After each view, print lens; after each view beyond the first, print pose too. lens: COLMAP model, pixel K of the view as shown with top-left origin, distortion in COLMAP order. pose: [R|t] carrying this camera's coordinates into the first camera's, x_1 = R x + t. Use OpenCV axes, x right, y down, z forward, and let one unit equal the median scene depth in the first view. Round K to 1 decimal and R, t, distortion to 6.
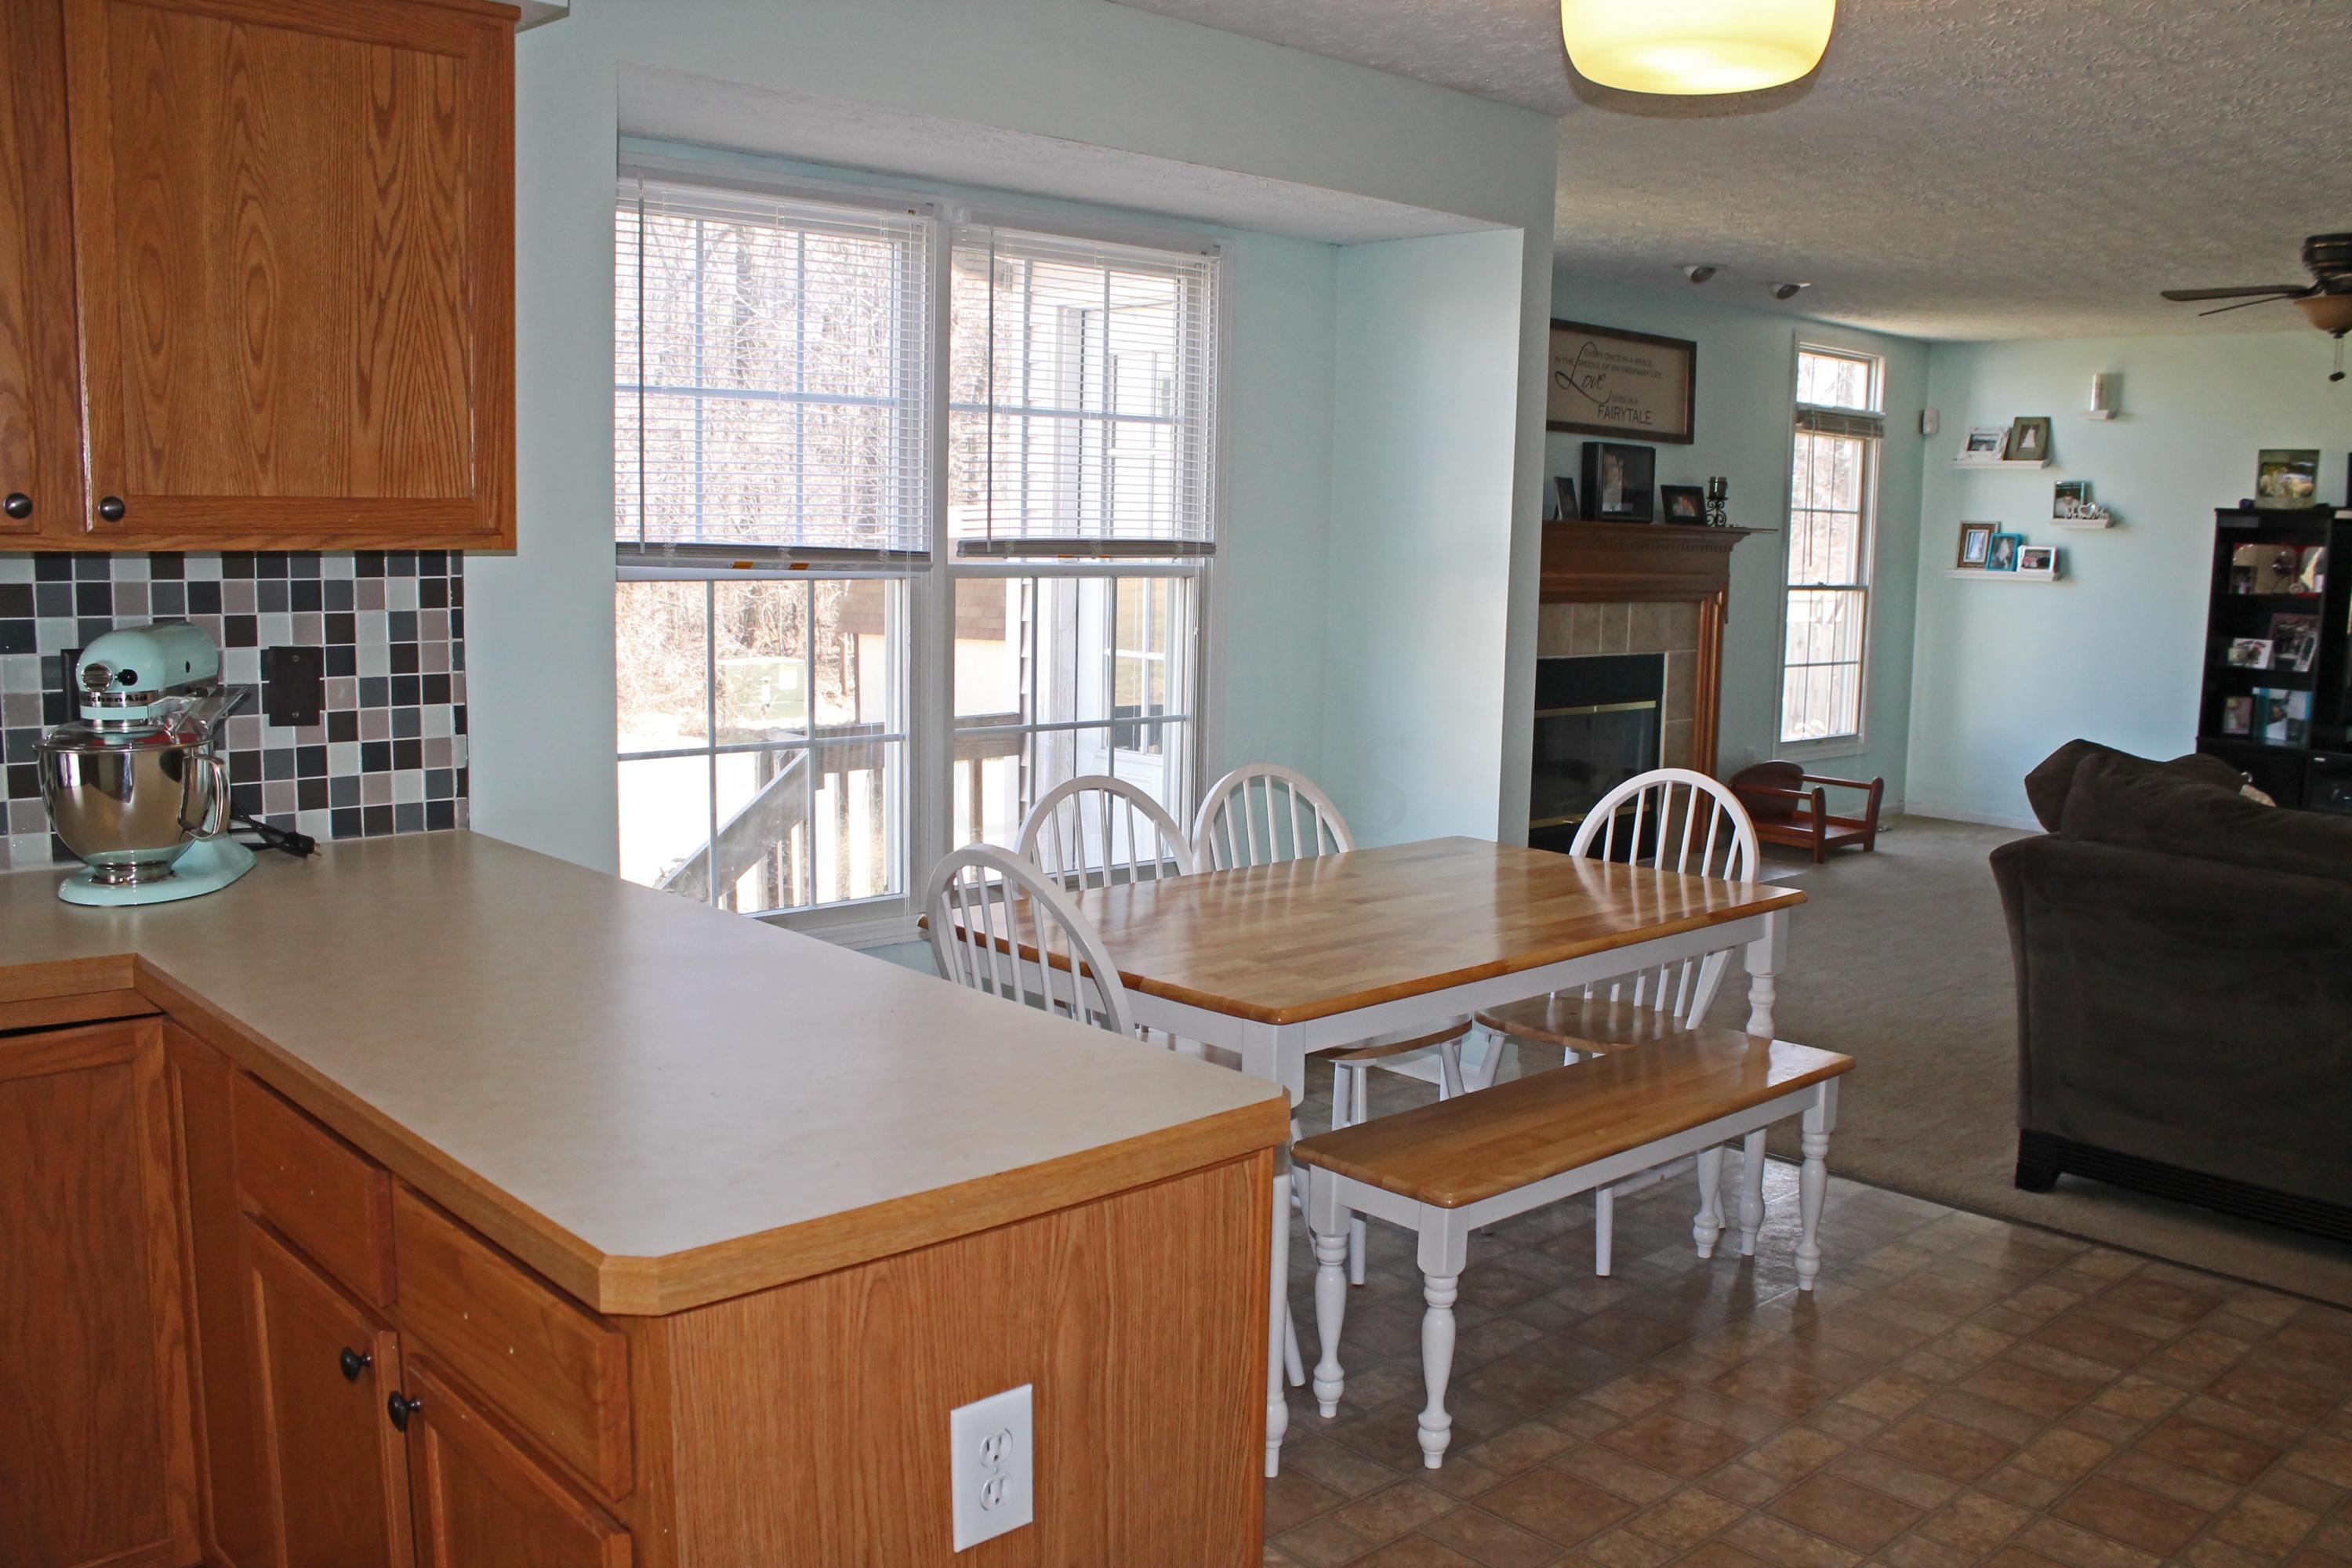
lens RADIAL K [[1976.7, 0, 1187.1], [0, 1976.7, 793.6], [0, 0, 1]] dist [-0.170568, 0.151499]
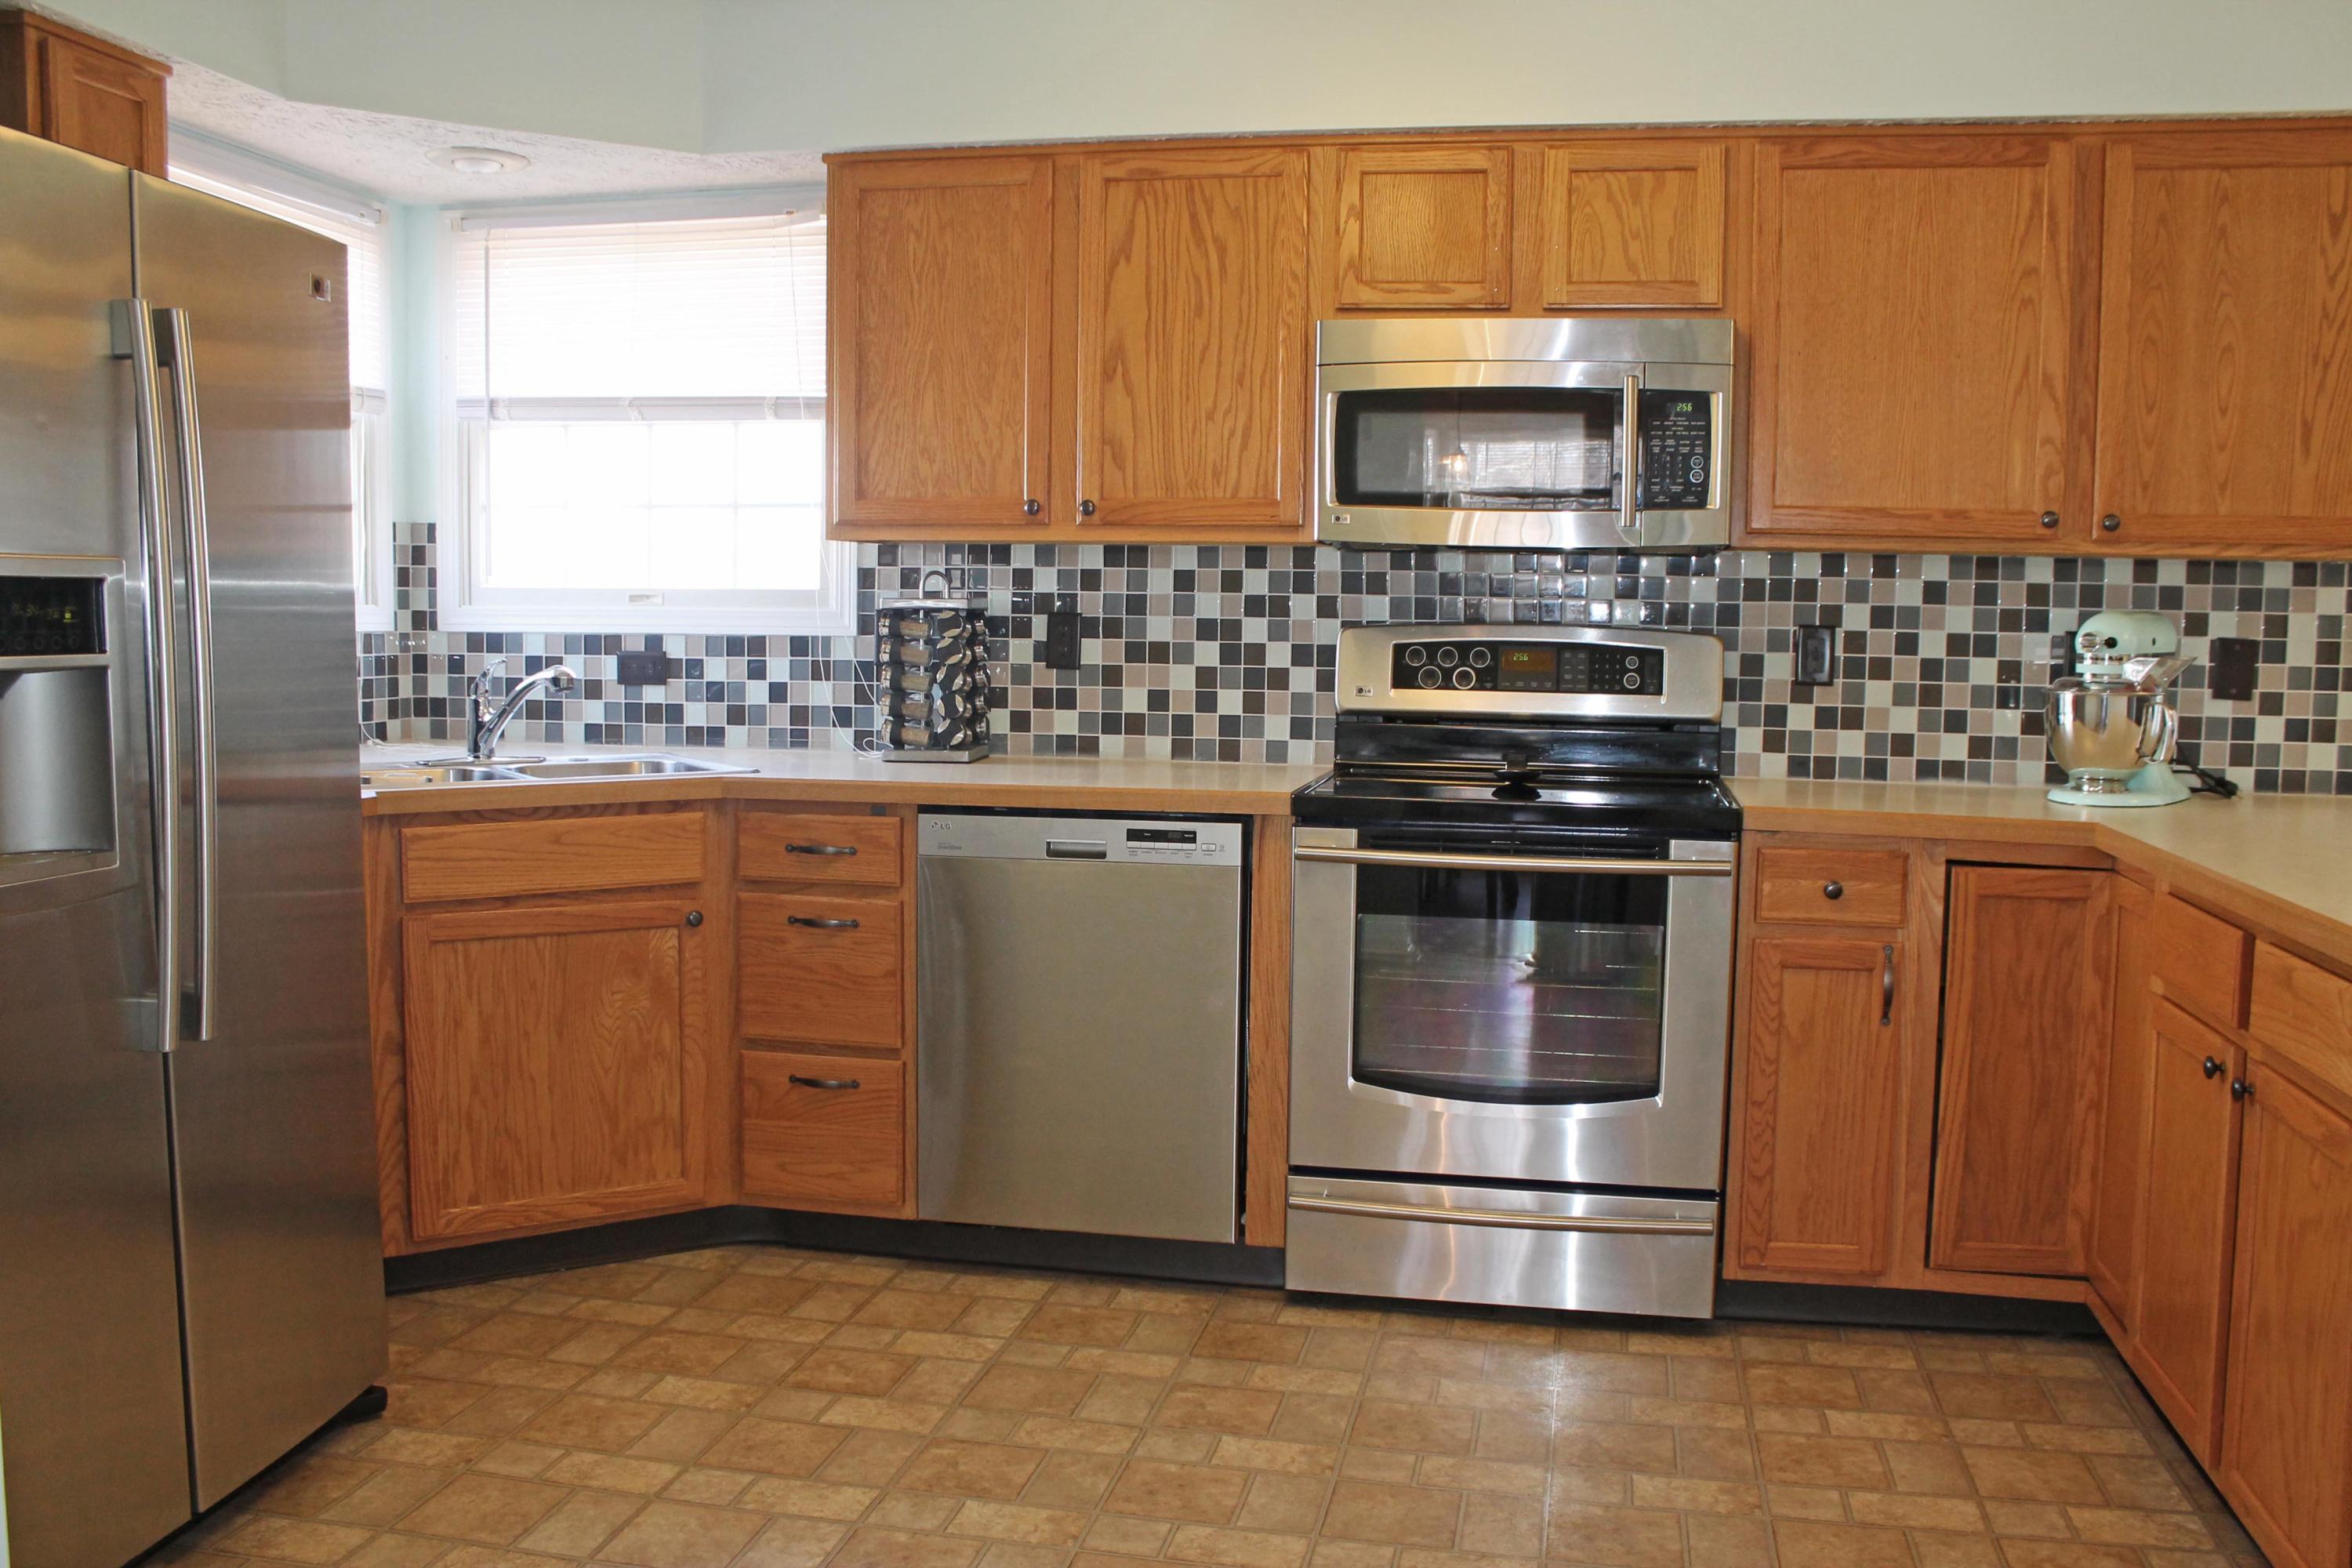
lens RADIAL K [[1976.7, 0, 1187.1], [0, 1976.7, 793.6], [0, 0, 1]] dist [-0.170568, 0.151499]
pose [[0.581732, 0.062594, -0.810968, 0.184147], [-0.110377, 0.993887, -0.002464, 0.119080], [0.805857, 0.090946, 0.585085, -0.340560]]
